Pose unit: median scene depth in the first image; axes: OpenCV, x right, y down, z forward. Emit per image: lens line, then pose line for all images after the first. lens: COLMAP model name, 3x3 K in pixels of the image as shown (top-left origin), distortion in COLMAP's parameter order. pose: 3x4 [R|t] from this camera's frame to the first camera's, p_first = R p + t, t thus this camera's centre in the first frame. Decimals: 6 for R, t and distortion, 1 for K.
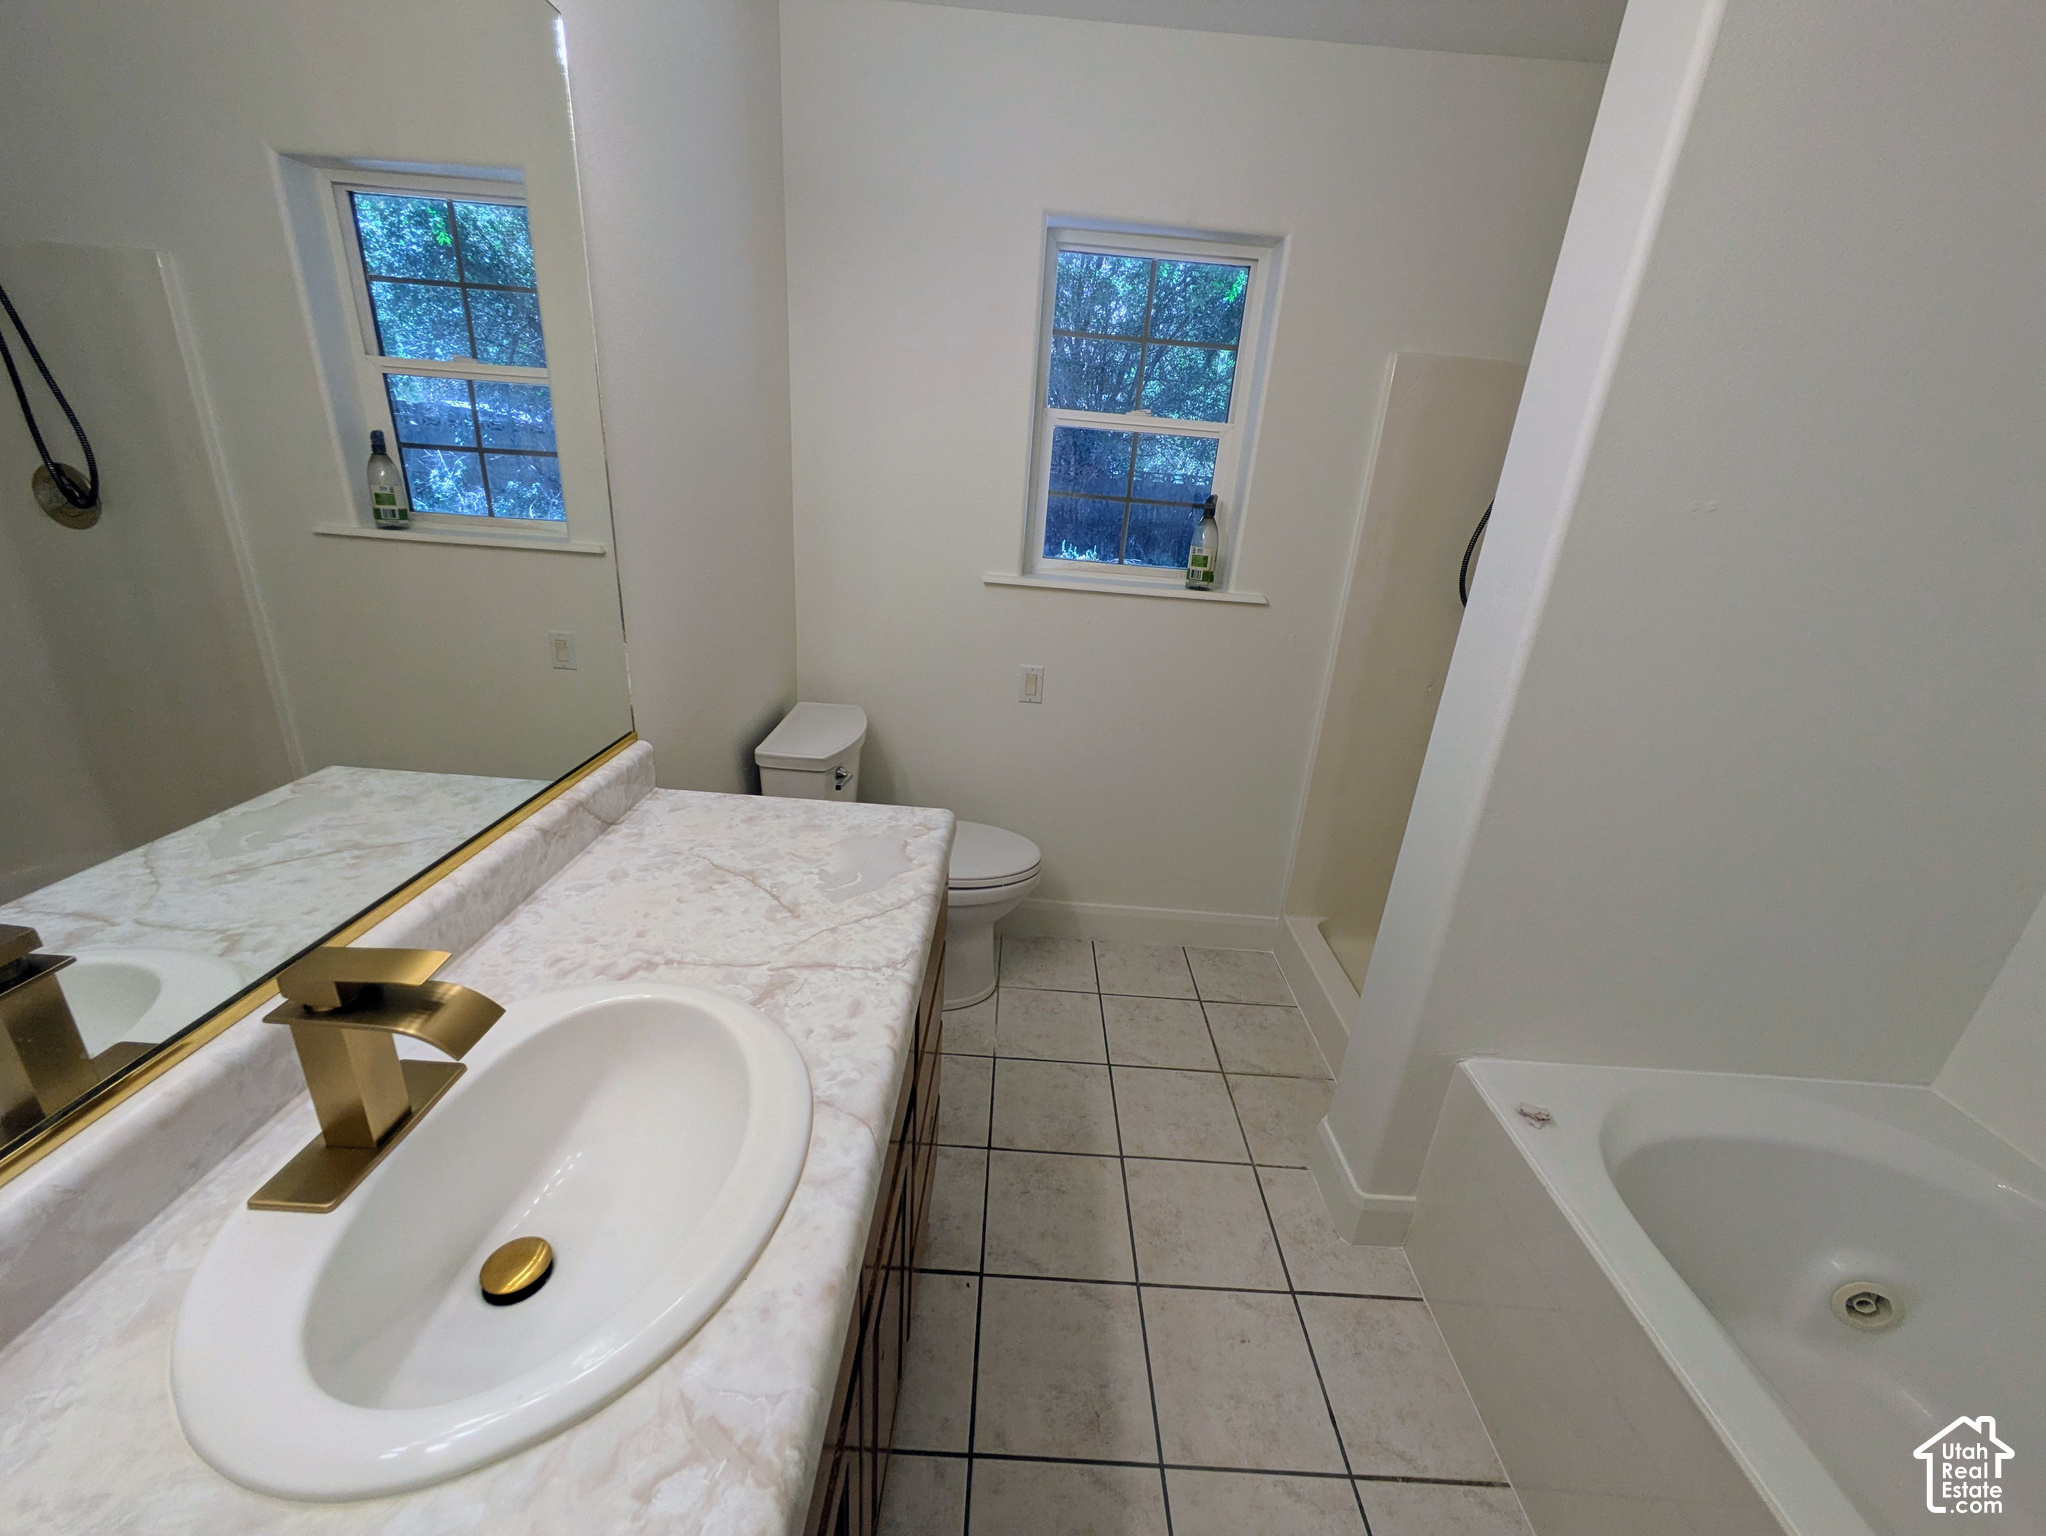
lens RADIAL K [[806.3, 0, 1028.1], [0, 806.3, 766.7], [0, 0, 1]] dist [0.001720, 0.000254]
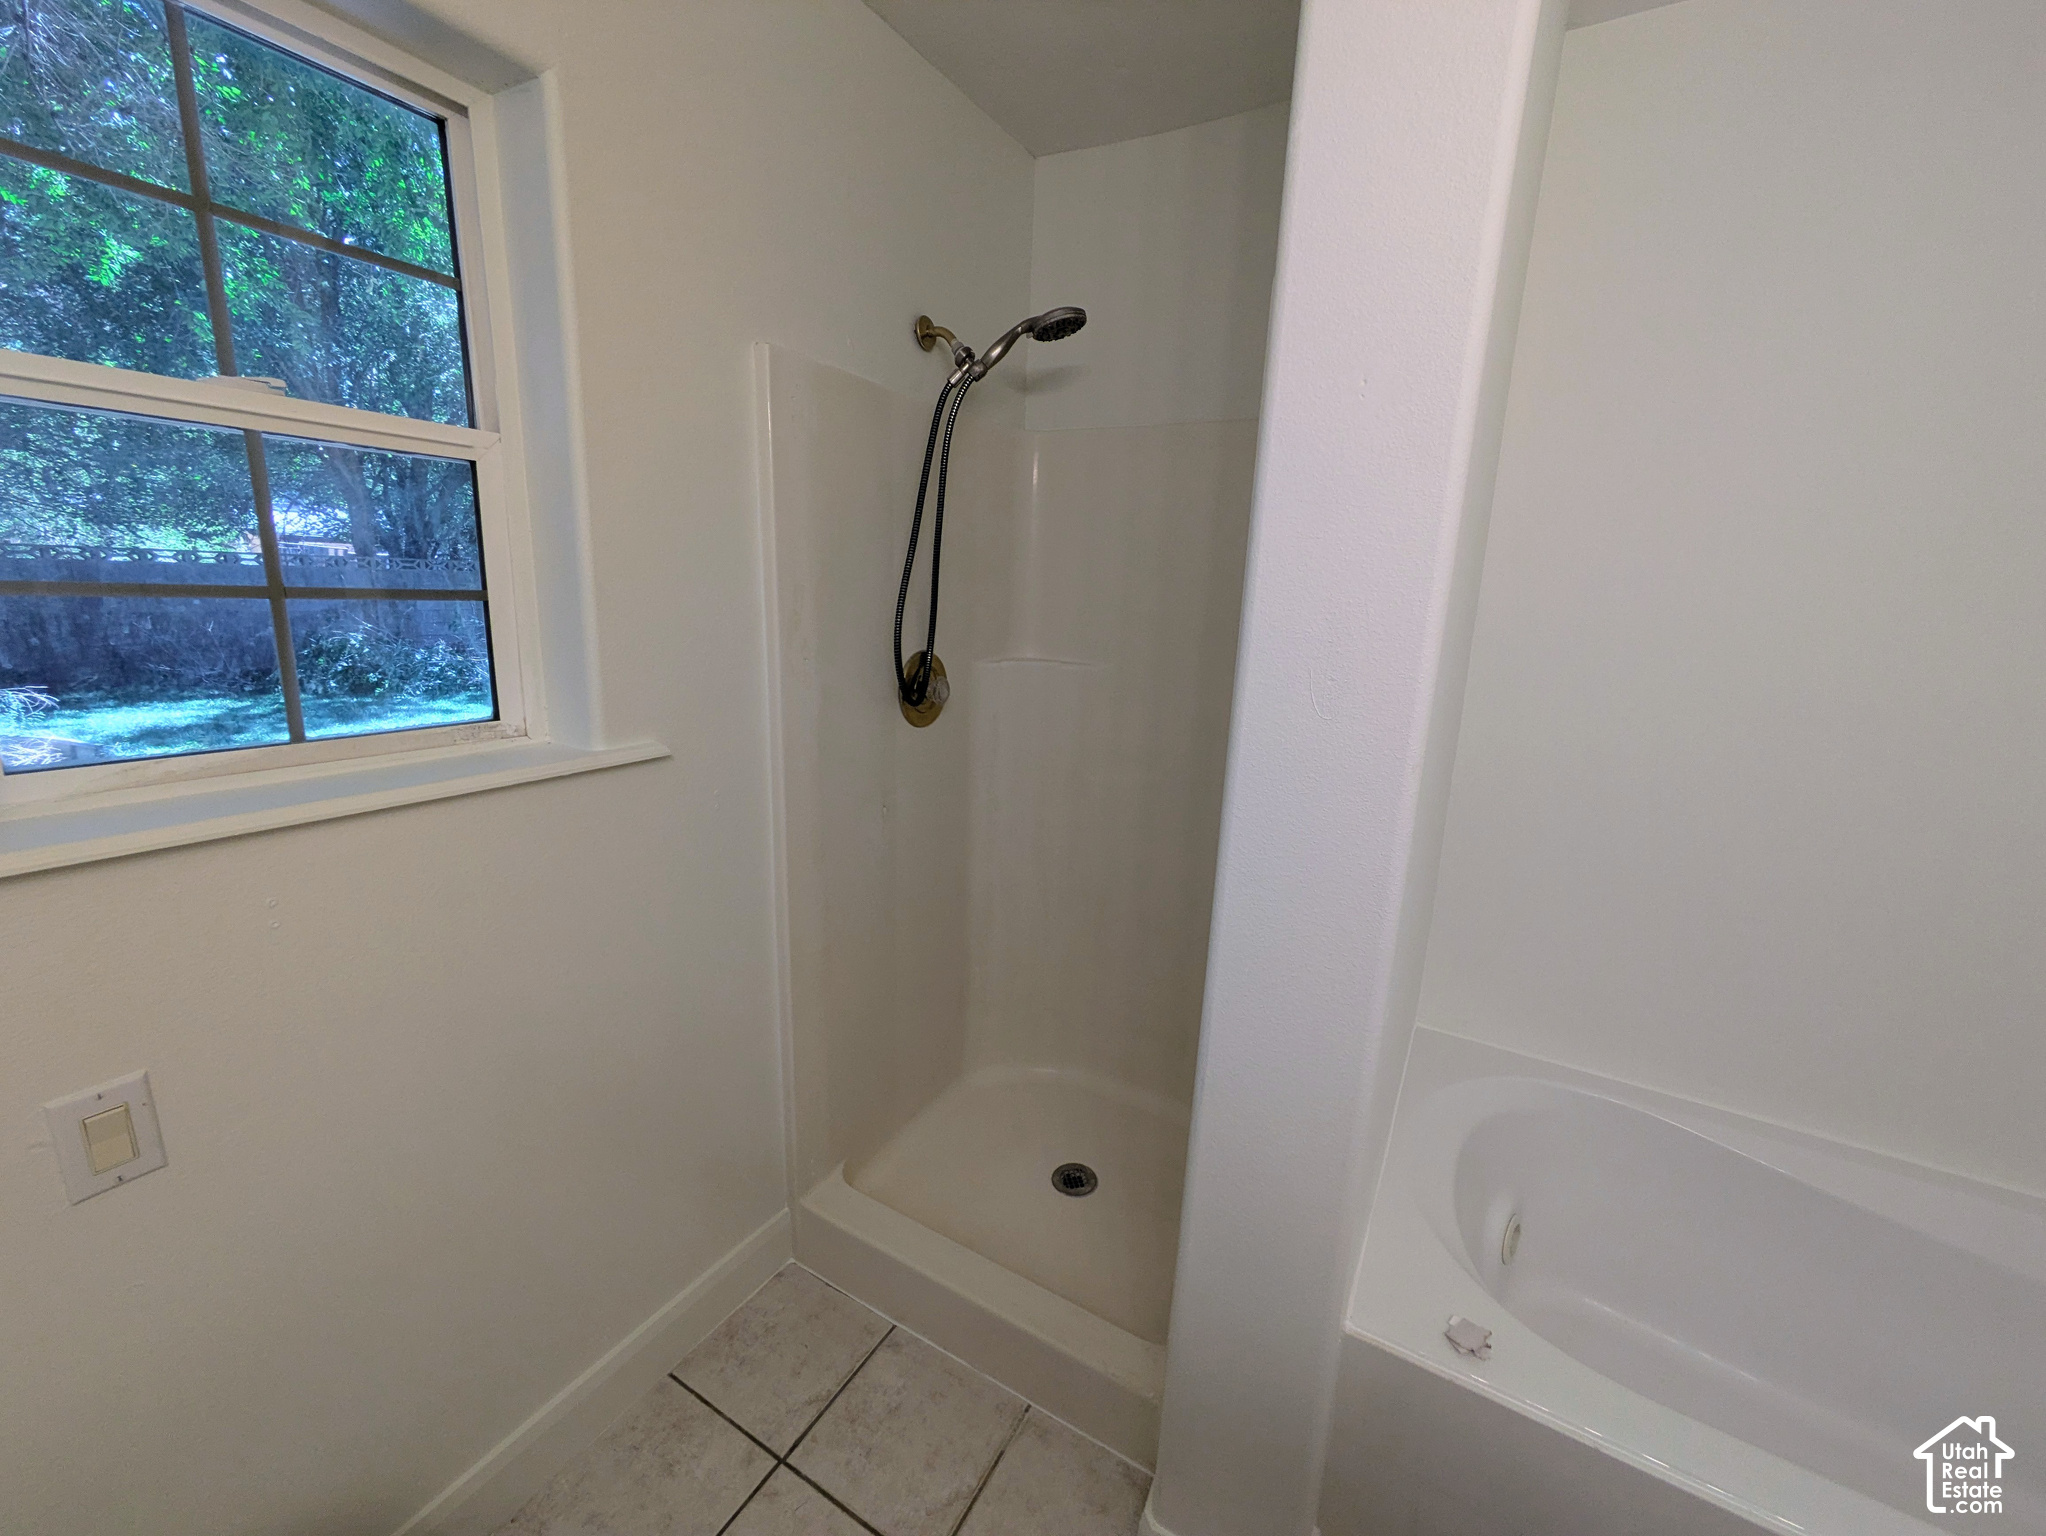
lens RADIAL K [[806.3, 0, 1028.1], [0, 806.3, 766.7], [0, 0, 1]] dist [0.001720, 0.000254]
pose [[0.494813, -0.244105, 0.834010, -0.069178], [0.305328, 0.947382, 0.096139, -0.228317], [-0.813594, 0.207076, 0.543308, 0.646026]]
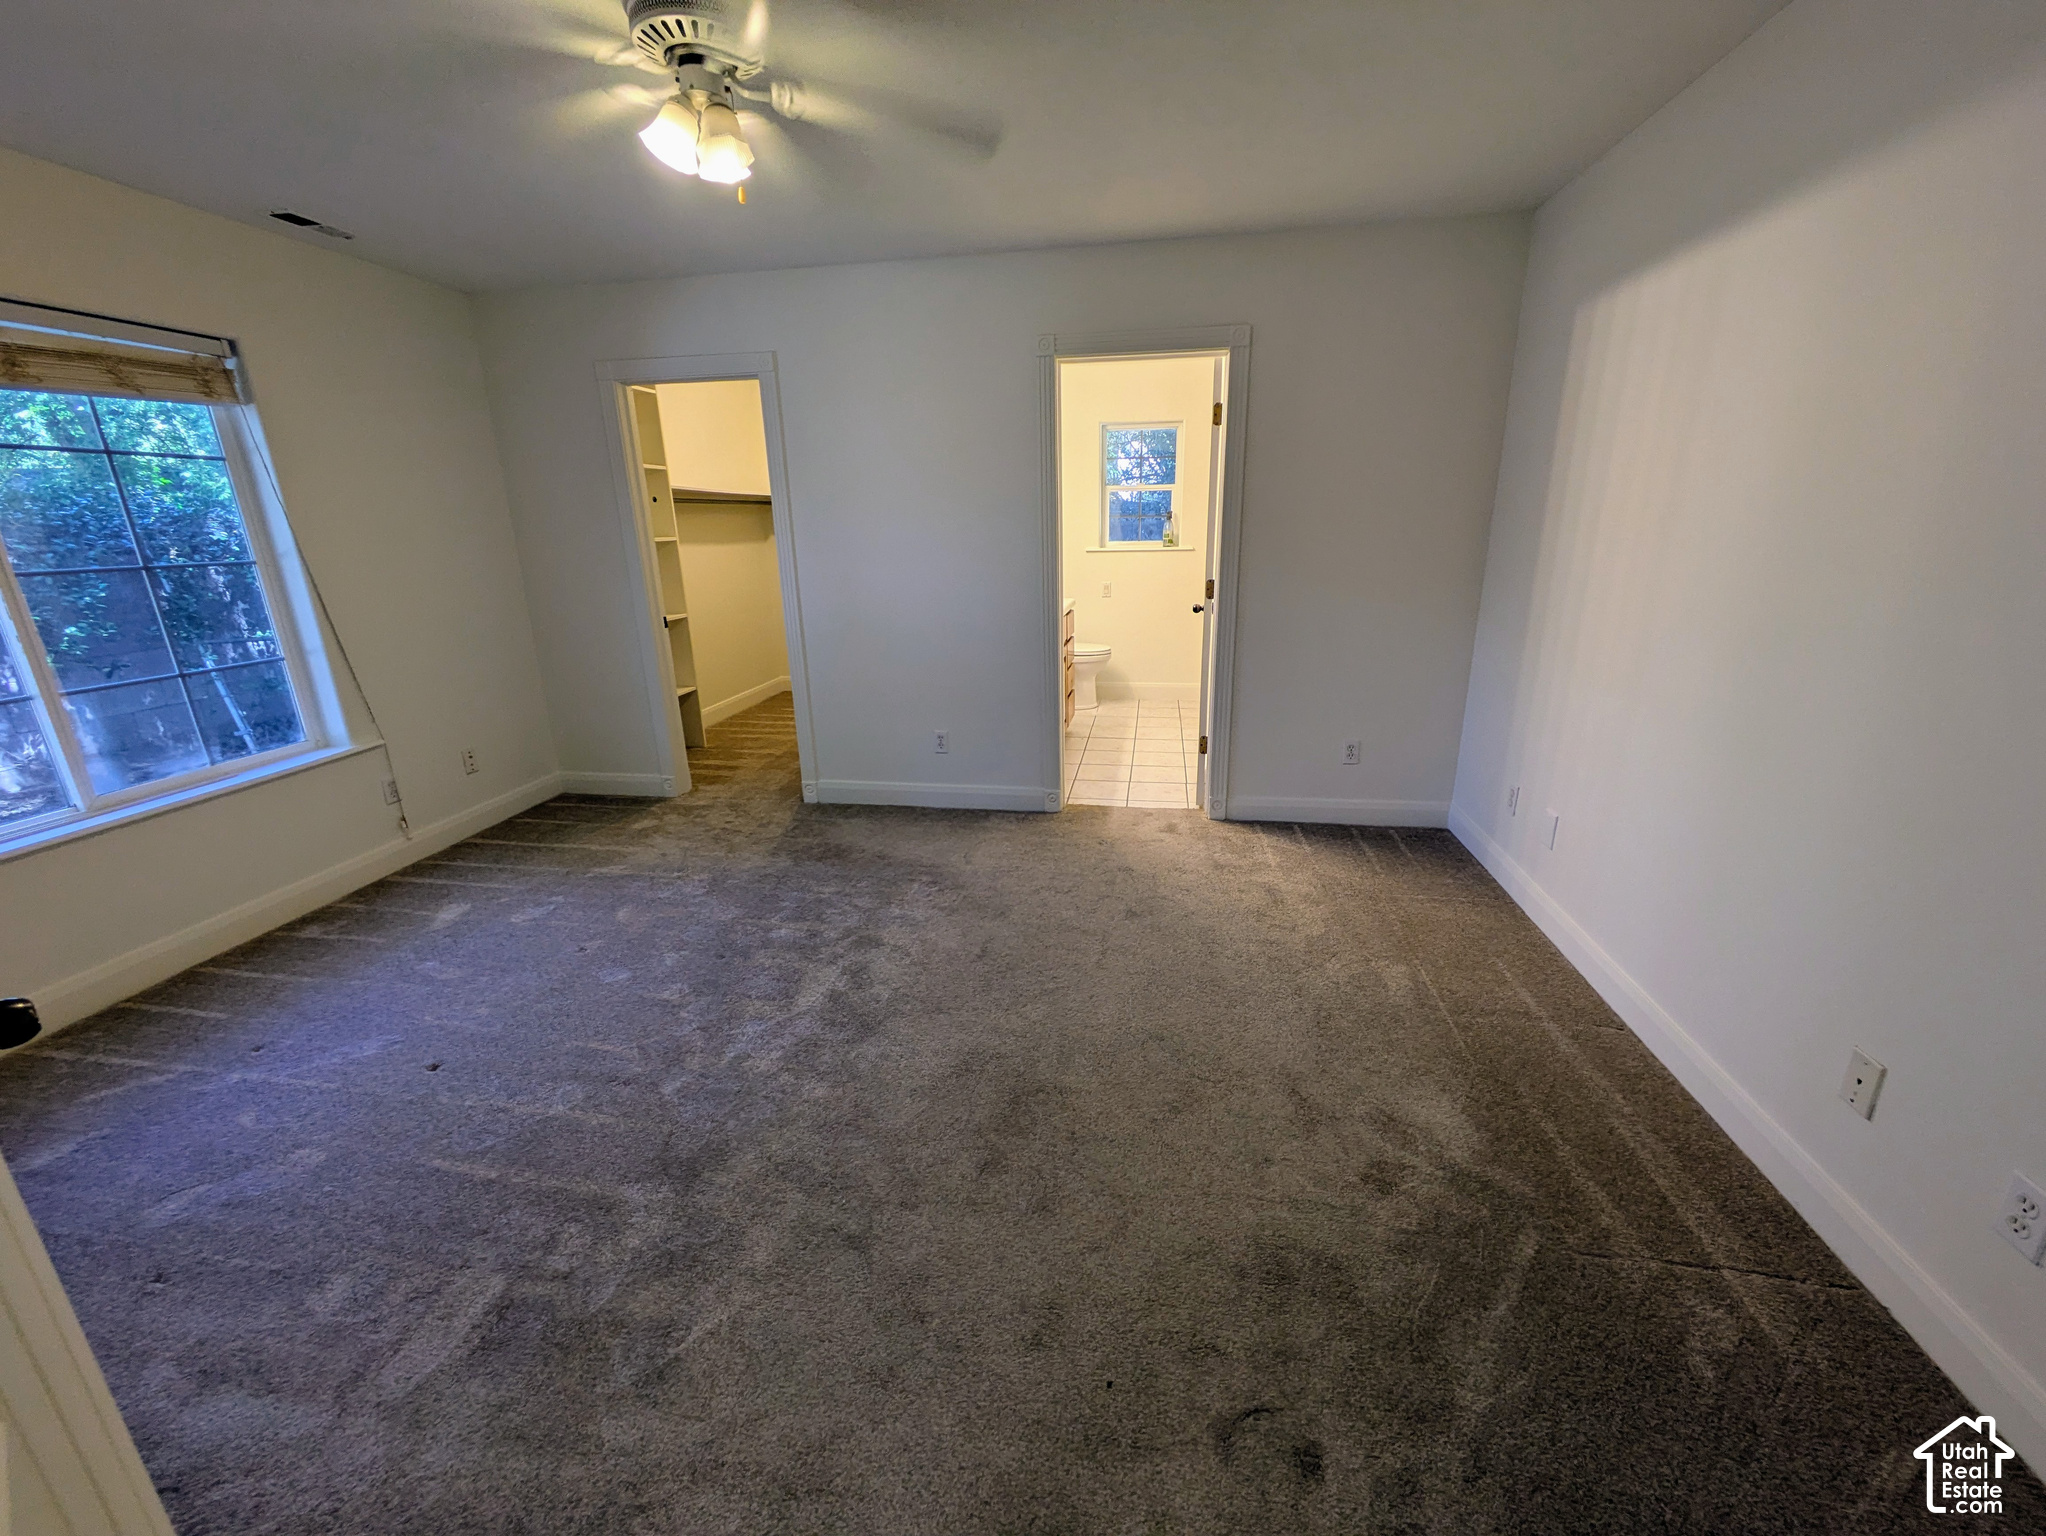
lens RADIAL K [[806.3, 0, 1028.1], [0, 806.3, 766.7], [0, 0, 1]] dist [0.001720, 0.000254]
pose [[0.979853, -0.039547, -0.195767, 0.331369], [0.026666, 0.997329, -0.068001, 0.872081], [0.197933, 0.061411, 0.978290, -2.131350]]
